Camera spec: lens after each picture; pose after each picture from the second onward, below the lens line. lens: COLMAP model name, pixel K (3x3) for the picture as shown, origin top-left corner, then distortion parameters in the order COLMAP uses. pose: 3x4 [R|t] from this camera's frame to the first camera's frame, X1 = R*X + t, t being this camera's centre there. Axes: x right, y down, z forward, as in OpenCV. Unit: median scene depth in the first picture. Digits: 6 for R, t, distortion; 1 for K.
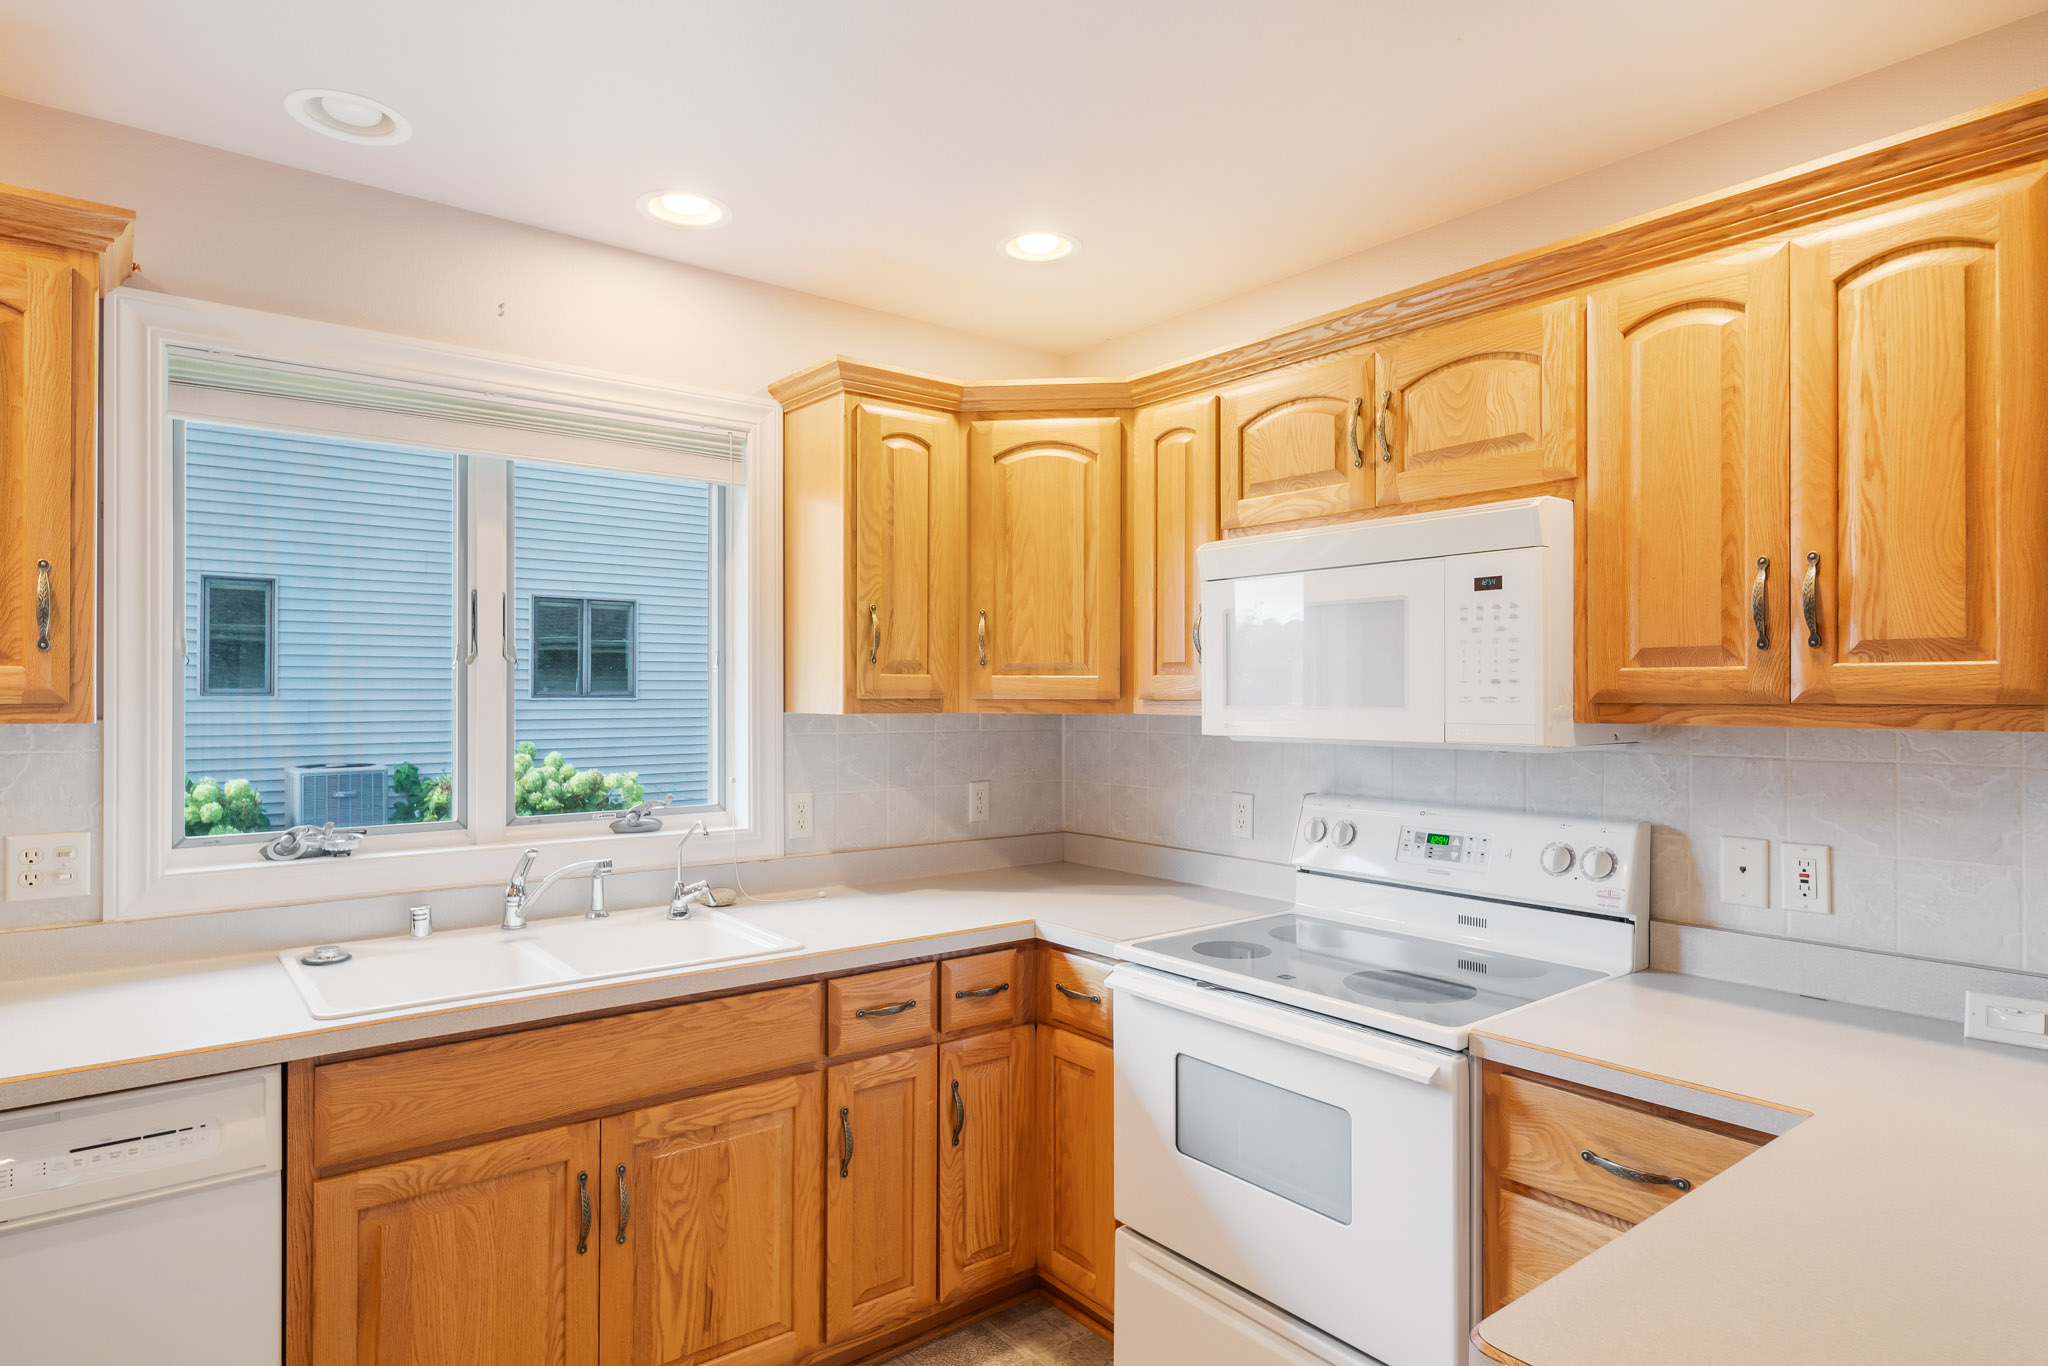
lens RADIAL K [[1148.9, 0, 1023.6], [0, 1148.9, 690.6], [0, 0, 1]] dist [-0.002546, -0.000243]
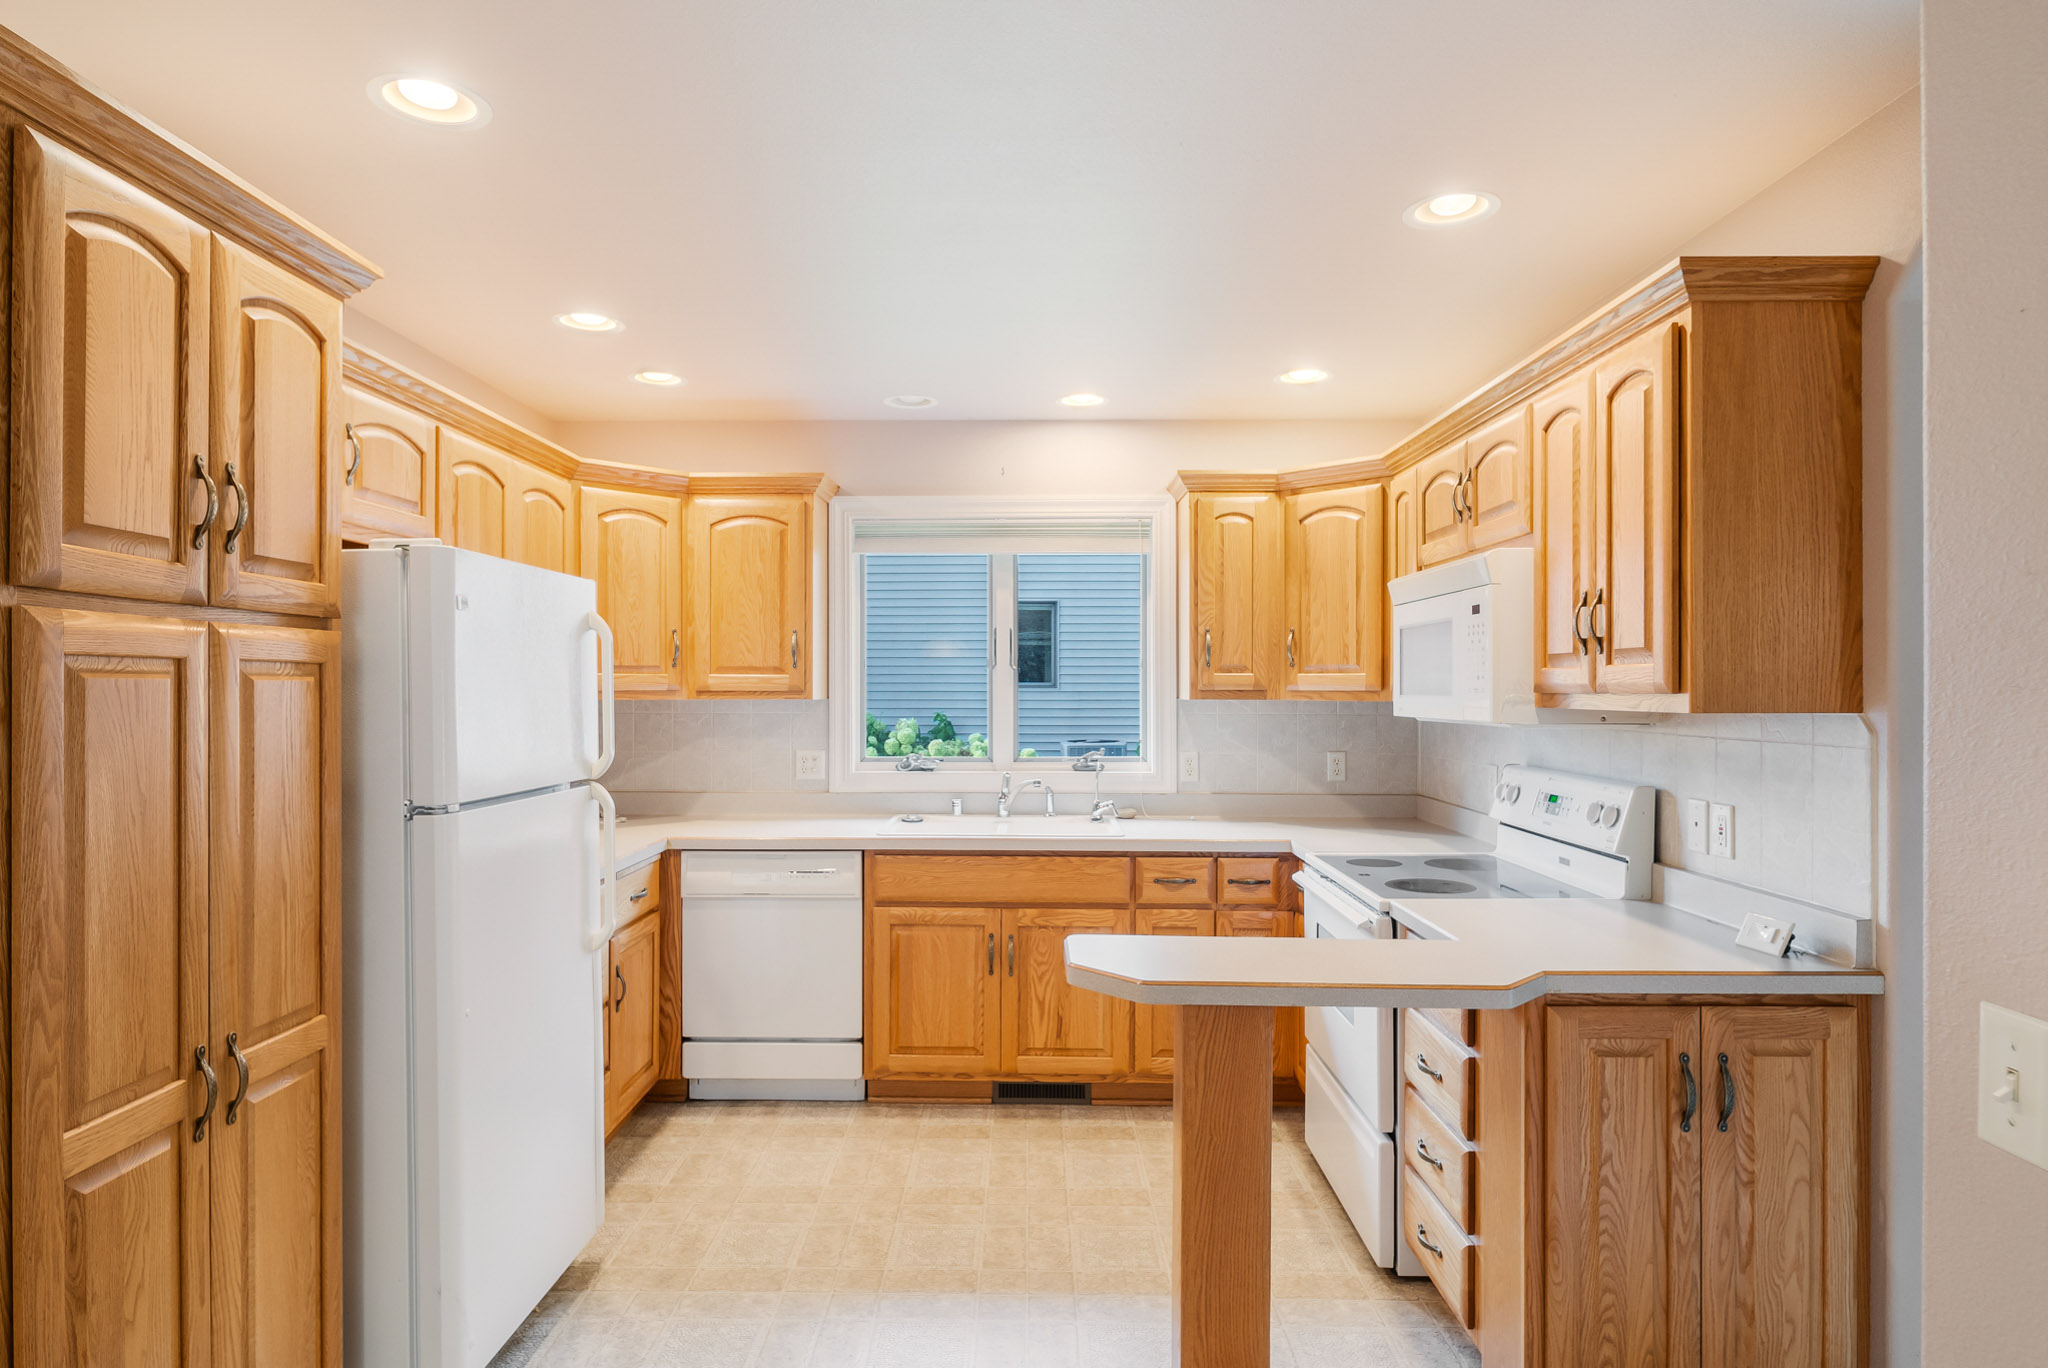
lens RADIAL K [[1148.9, 0, 996.5], [0, 1148.9, 690.4], [0, 0, 1]] dist [-0.002546, -0.000243]
pose [[0.772028, 0.002073, -0.635585, 0.687930], [0.001878, 0.999983, 0.005542, -0.001179], [0.635586, -0.005472, 0.772011, -0.395001]]
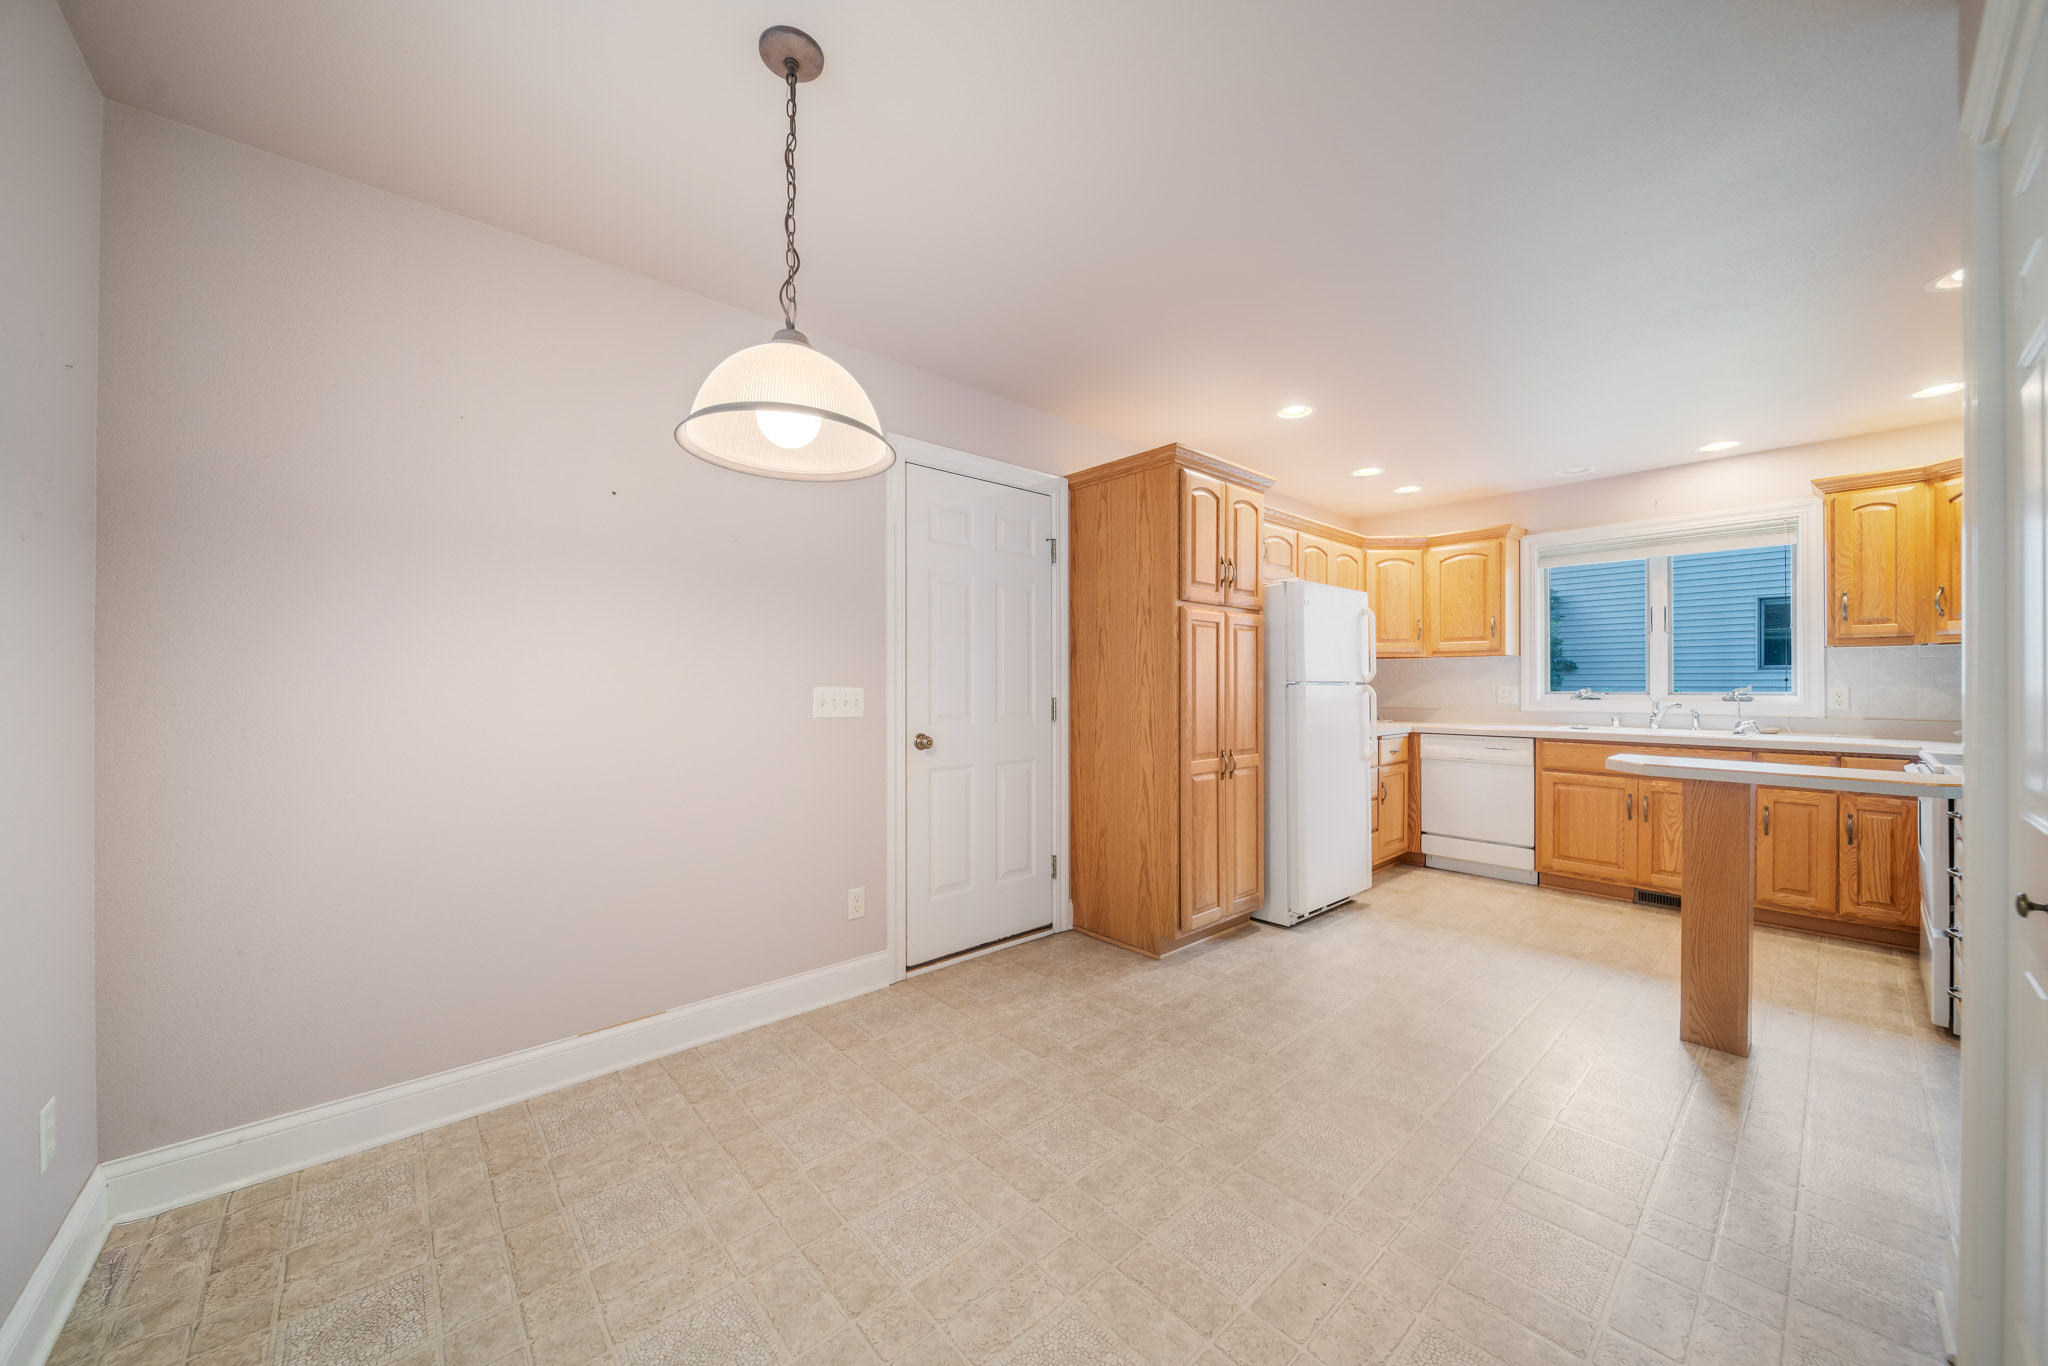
lens RADIAL K [[714.8, 0, 1015.1], [0, 714.8, 685.3], [0, 0, 1]] dist [-0.009727, -0.000757]
pose [[0.050968, 0.000876, -0.998700, 1.167182], [0.004736, 0.999988, 0.001118, 0.092708], [0.998689, -0.004786, 0.050963, -0.613273]]
